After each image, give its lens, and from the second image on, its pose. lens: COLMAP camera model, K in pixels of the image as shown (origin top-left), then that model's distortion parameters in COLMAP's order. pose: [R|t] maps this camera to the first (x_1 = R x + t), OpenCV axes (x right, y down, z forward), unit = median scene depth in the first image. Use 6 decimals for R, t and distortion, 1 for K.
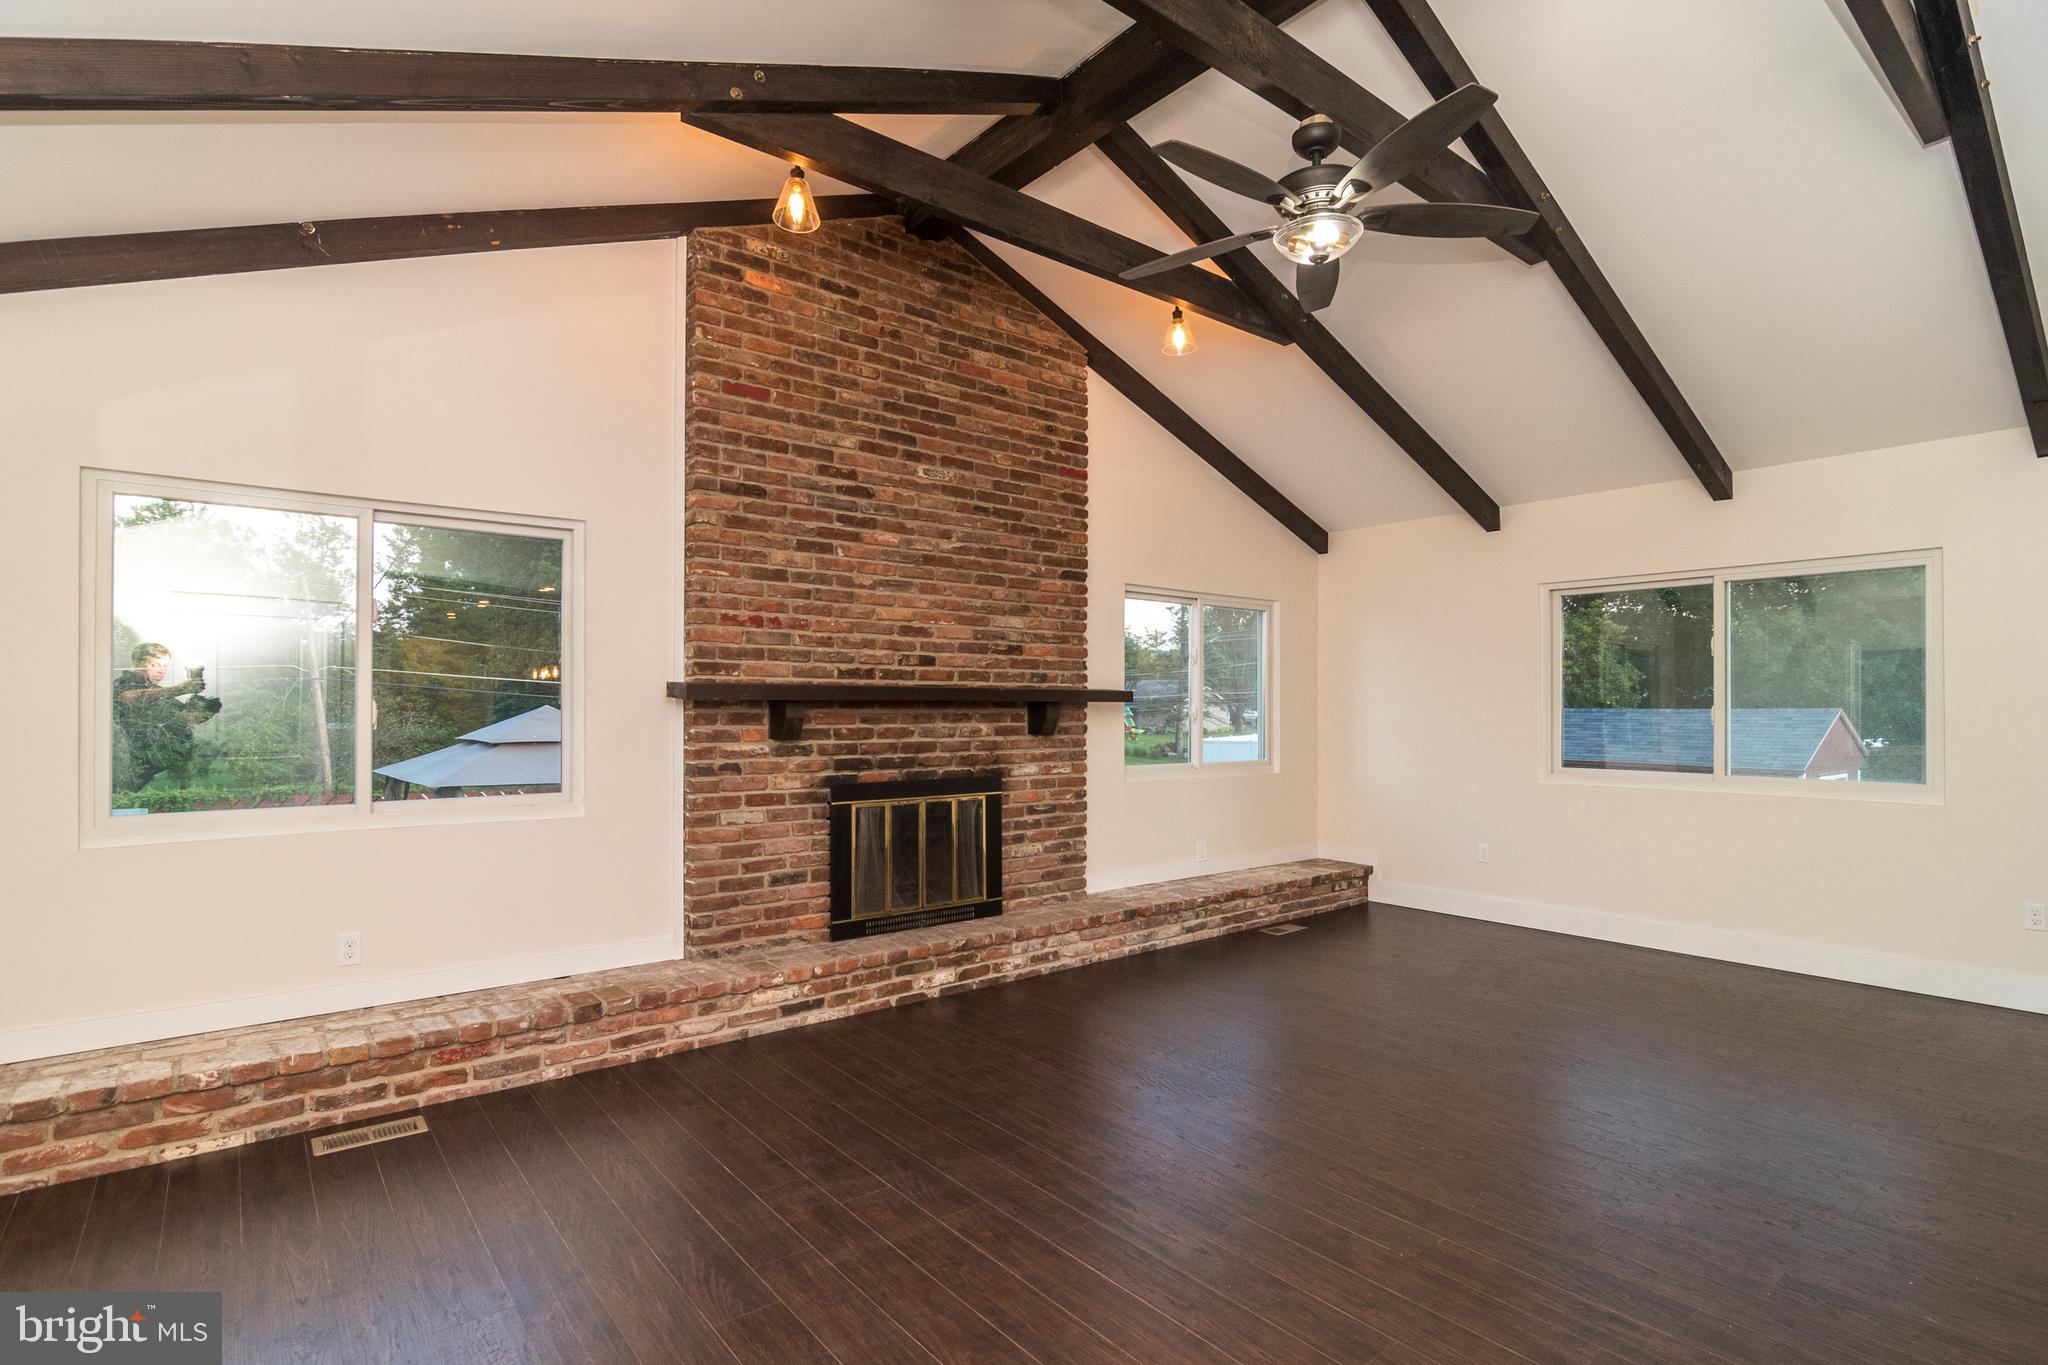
lens RADIAL K [[1013.2, 0, 1028.5], [0, 1013.2, 697.2], [0, 0, 1]] dist [-0.005658, -0.000251]
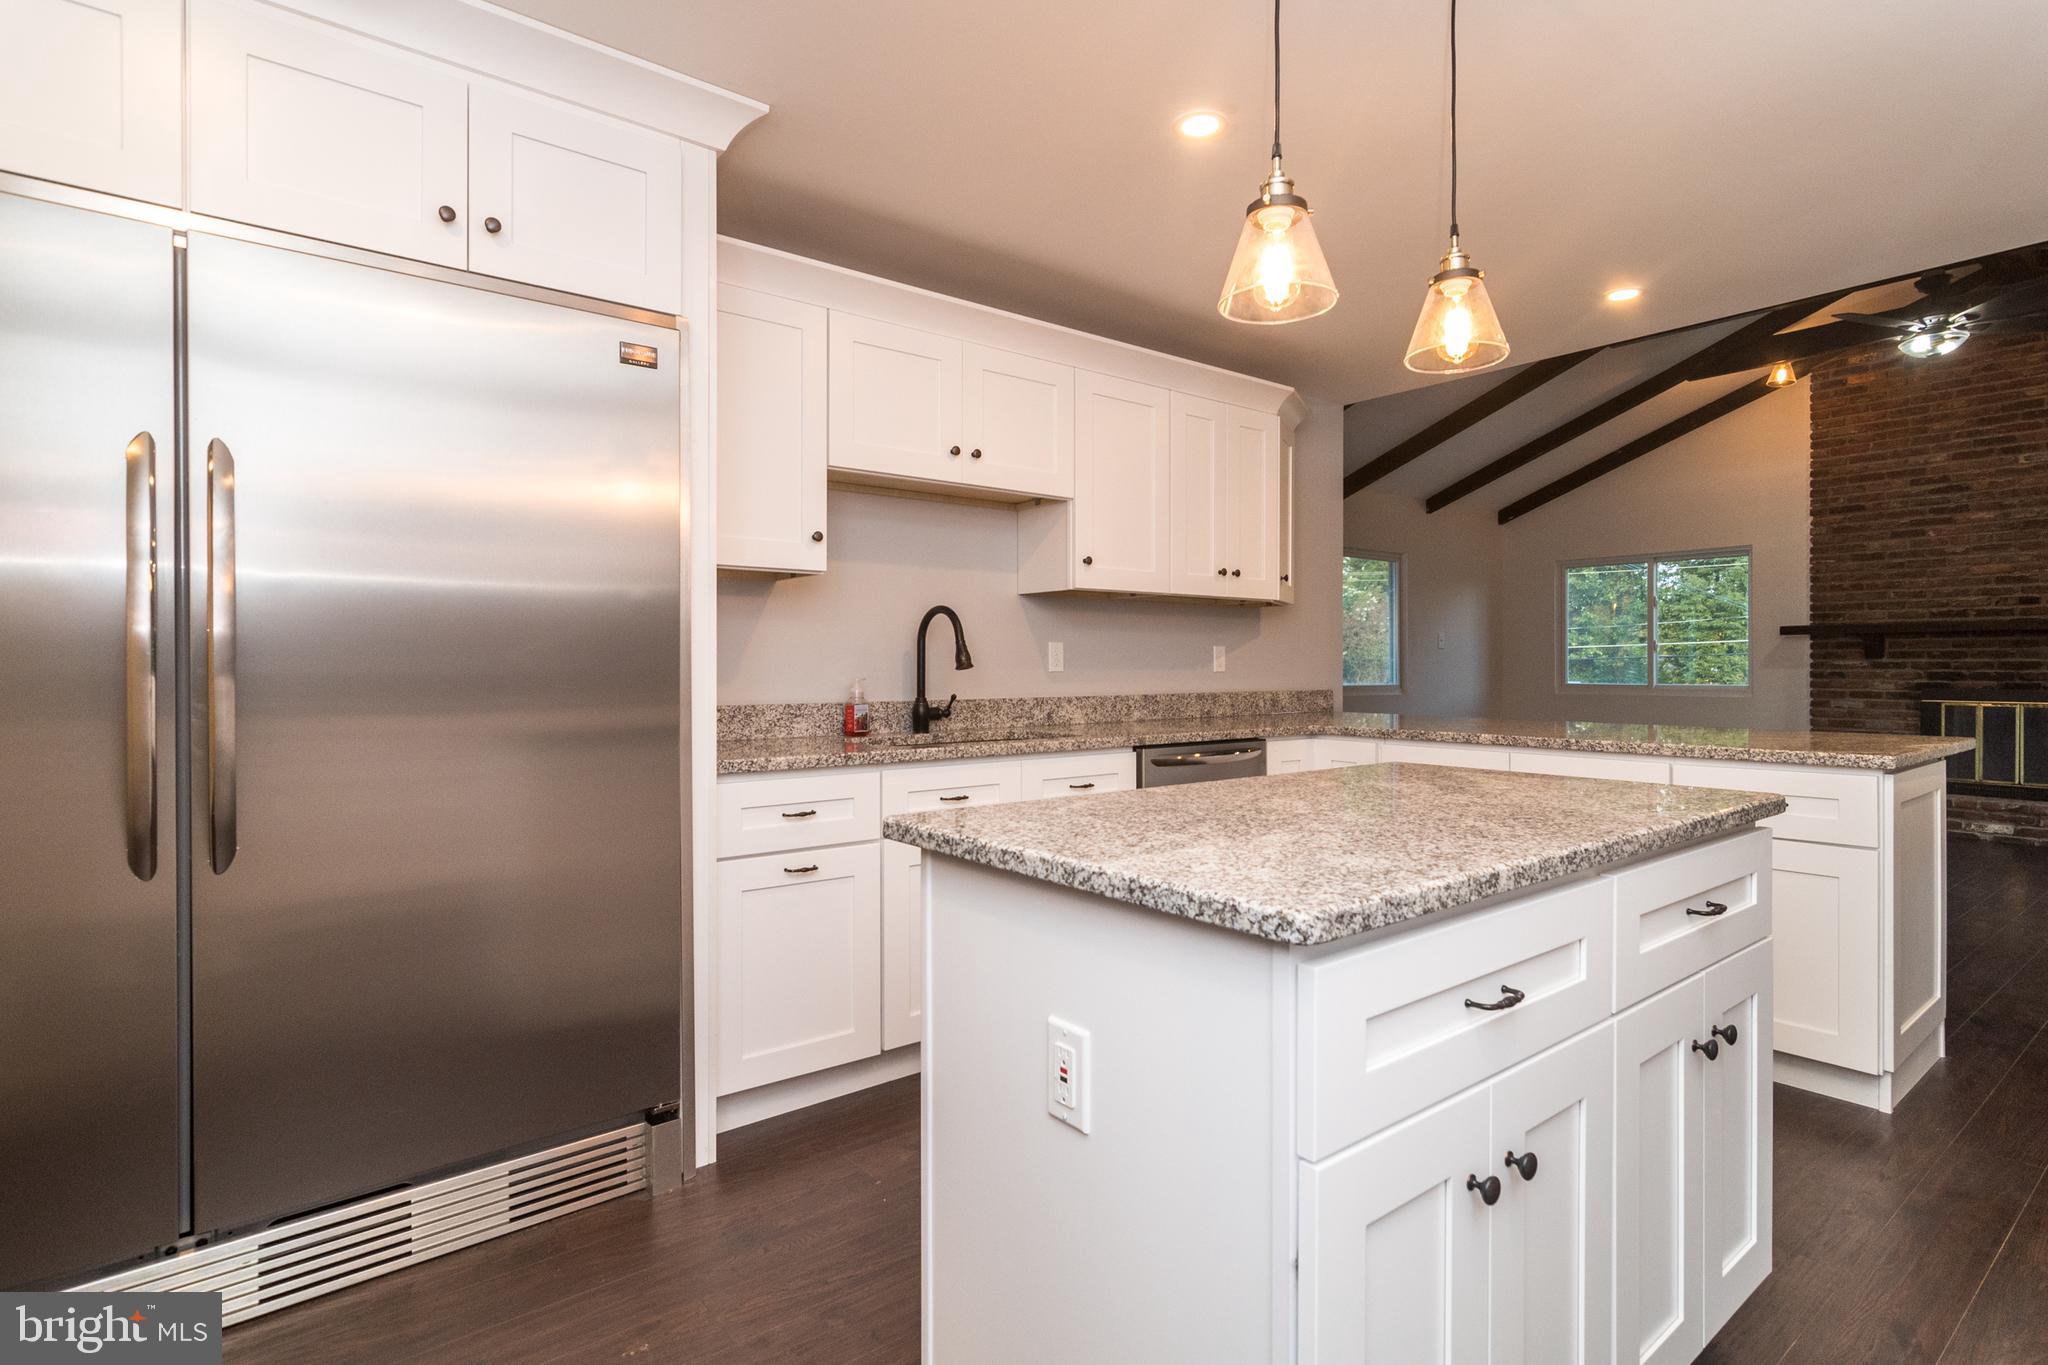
lens RADIAL K [[1009.5, 0, 1026.0], [0, 1009.5, 674.2], [0, 0, 1]] dist [0.000485, -0.000015]
pose [[-0.030561, 0.006384, -0.999513, 1.365398], [0.009802, 0.999933, 0.006087, 0.042990], [0.999485, -0.009611, -0.030622, -0.298543]]
